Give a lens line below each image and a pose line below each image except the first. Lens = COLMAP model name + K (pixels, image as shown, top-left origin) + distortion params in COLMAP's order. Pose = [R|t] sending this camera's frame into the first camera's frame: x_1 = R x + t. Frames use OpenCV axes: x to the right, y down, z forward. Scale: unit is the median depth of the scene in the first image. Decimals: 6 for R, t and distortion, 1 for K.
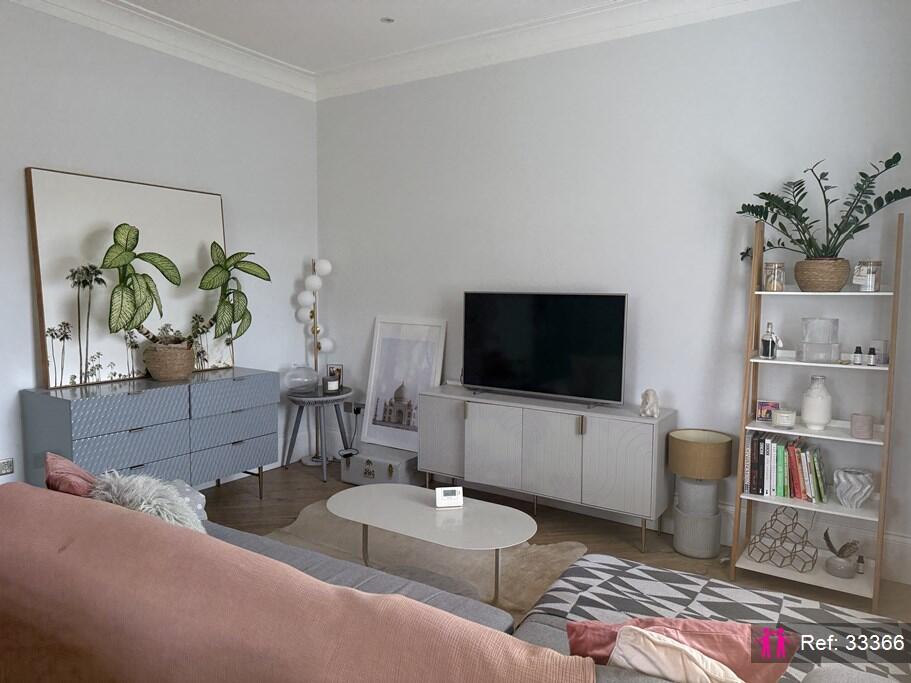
lens RADIAL K [[644.9, 0, 458.2], [0, 644.9, 355.3], [0, 0, 1]] dist [0.092684, -0.142472]
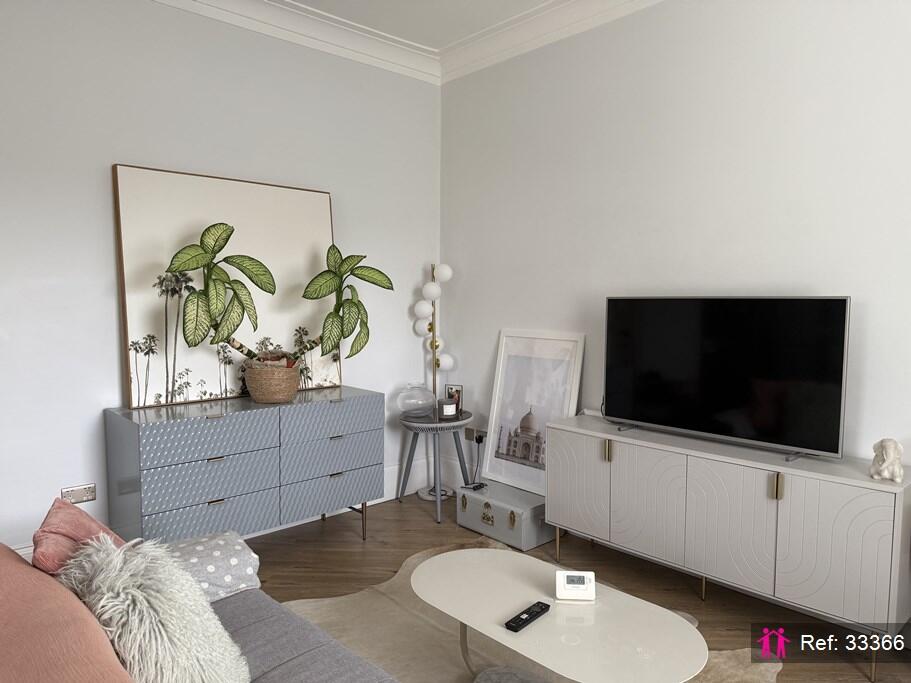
lens RADIAL K [[644.9, 0, 458.2], [0, 644.9, 355.3], [0, 0, 1]] dist [0.092684, -0.142472]
pose [[0.972389, 0.011383, -0.233086, 0.016594], [-0.016281, 0.999685, -0.019101, -0.009992], [0.232795, 0.022369, 0.972268, 0.186223]]
